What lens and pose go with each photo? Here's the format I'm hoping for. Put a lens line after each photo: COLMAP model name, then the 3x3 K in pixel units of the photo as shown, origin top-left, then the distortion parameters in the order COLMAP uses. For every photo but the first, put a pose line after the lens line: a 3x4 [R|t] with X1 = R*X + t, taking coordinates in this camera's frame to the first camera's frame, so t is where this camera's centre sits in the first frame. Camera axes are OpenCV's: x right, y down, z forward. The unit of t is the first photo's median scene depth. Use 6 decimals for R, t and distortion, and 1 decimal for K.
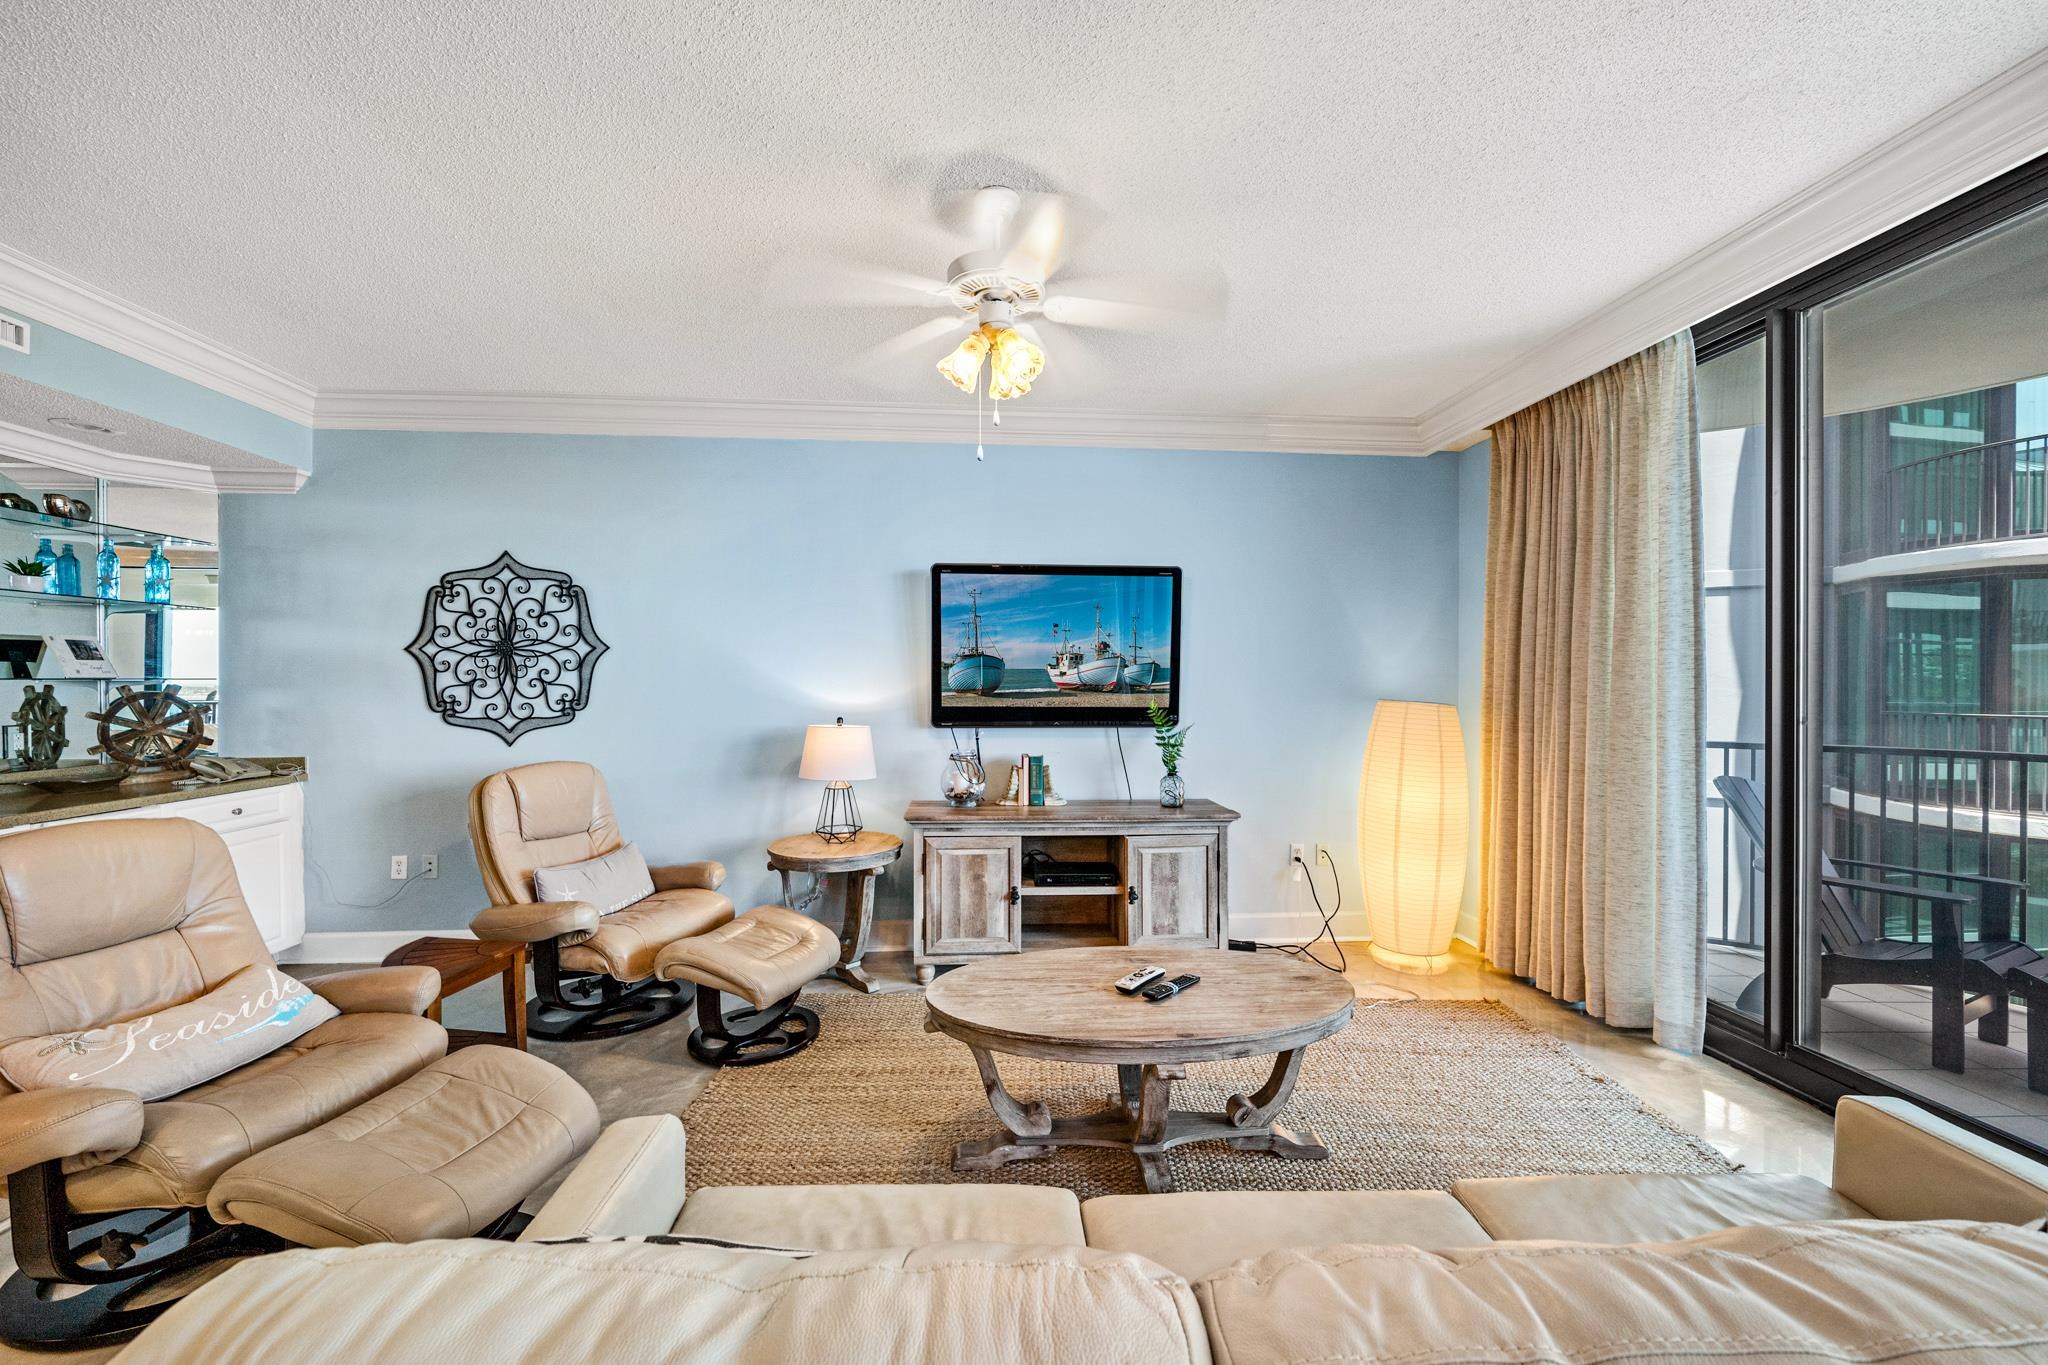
lens RADIAL K [[804.5, 0, 1024.6], [0, 804.5, 692.0], [0, 0, 1]] dist [-0.002448, -0.000157]
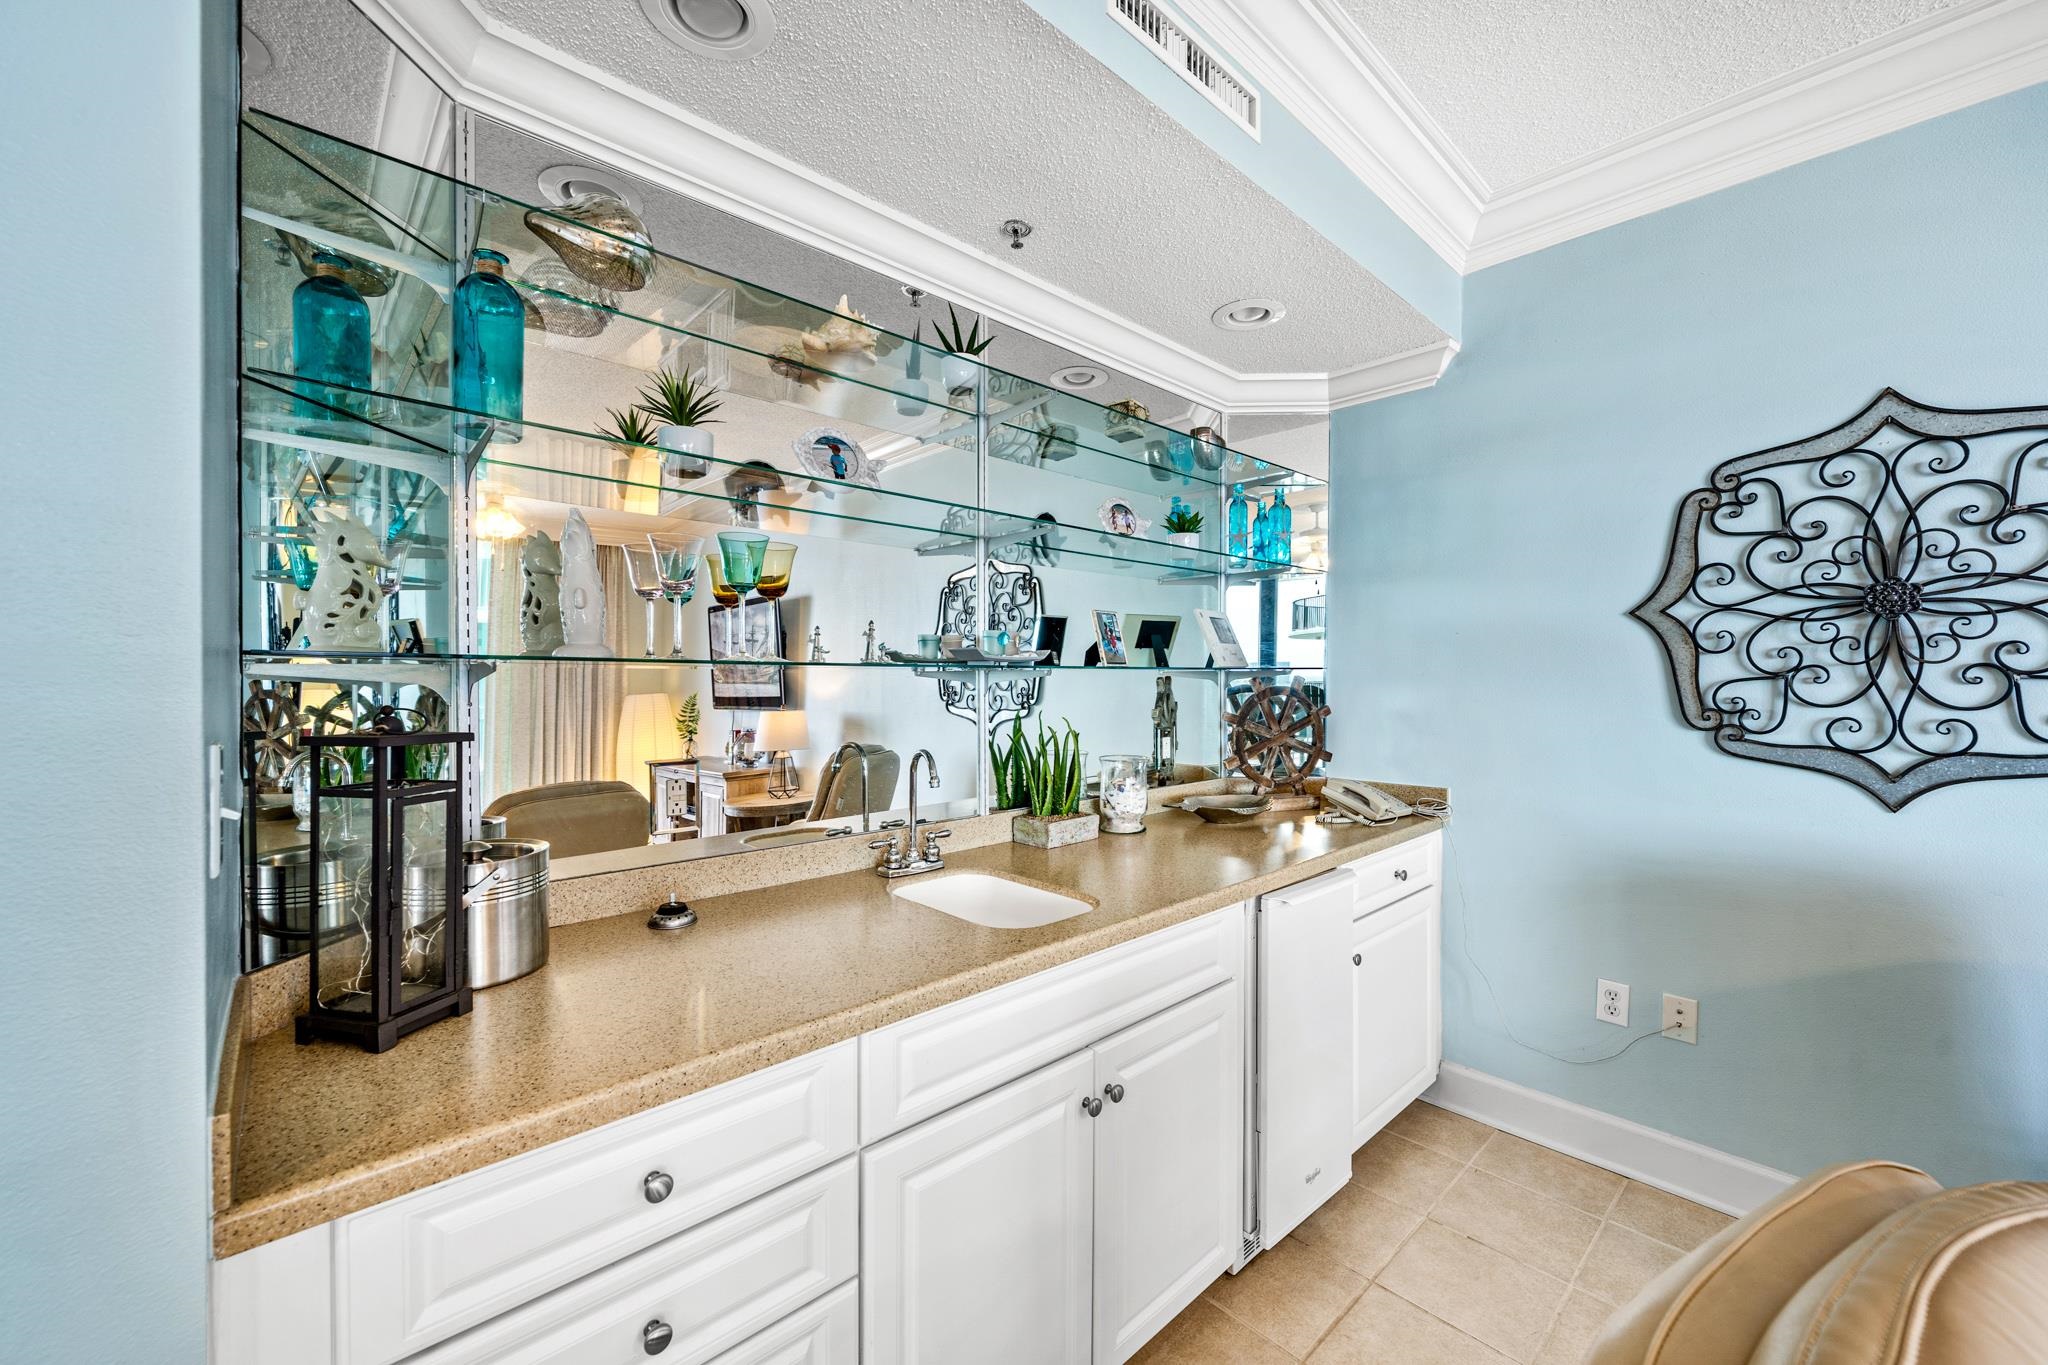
lens RADIAL K [[802.3, 0, 1024.0], [0, 802.3, 682.5], [0, 0, 1]] dist [-0.000795, 0.000077]
pose [[0.625900, 0.009120, -0.779850, -0.597659], [-0.007171, 0.999957, 0.005939, -0.005598], [0.779871, 0.001875, 0.625938, 0.325296]]
